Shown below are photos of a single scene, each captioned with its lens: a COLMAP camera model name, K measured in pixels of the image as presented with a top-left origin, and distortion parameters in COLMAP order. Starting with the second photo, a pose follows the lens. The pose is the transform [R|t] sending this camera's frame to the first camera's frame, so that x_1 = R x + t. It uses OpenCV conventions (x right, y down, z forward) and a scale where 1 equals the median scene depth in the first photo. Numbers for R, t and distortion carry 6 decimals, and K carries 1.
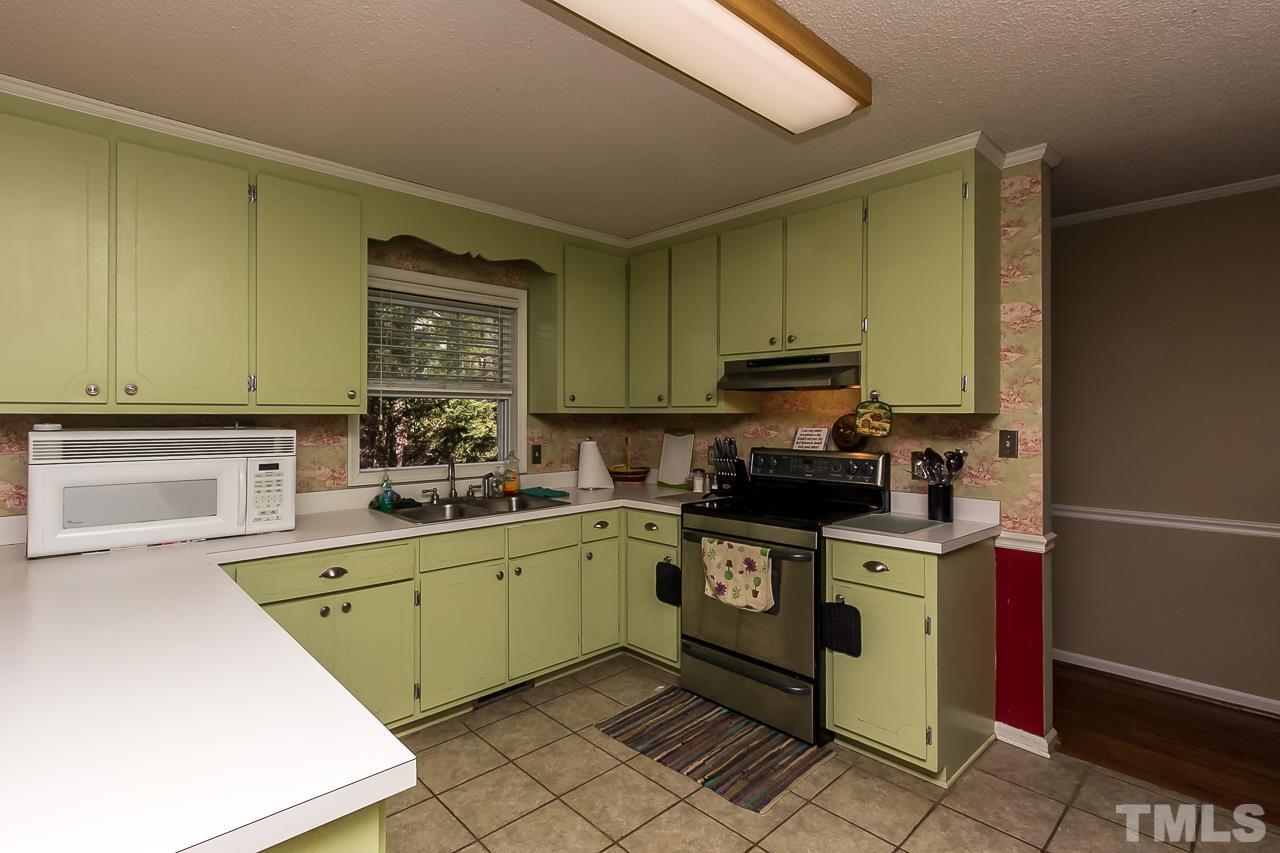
lens RADIAL K [[606.5, 0, 660.6], [0, 606.5, 409.4], [0, 0, 1]] dist [0.006112, -0.000594]
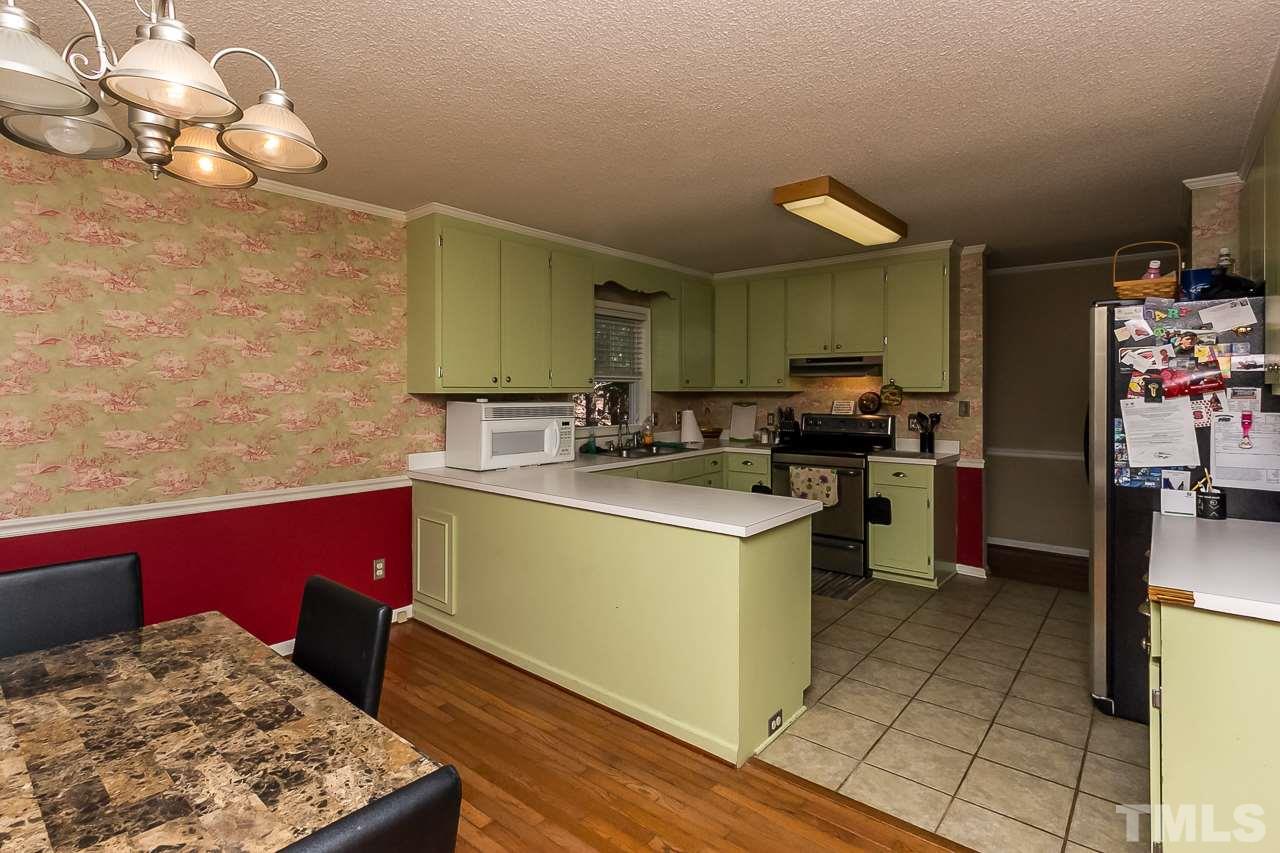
lens RADIAL K [[606.5, 0, 661.3], [0, 606.5, 391.5], [0, 0, 1]] dist [0.006112, -0.000594]
pose [[0.992530, -0.001076, 0.121999, -0.507258], [-0.000165, 0.999948, 0.010167, -0.011650], [-0.122004, -0.010112, 0.992478, -0.637143]]
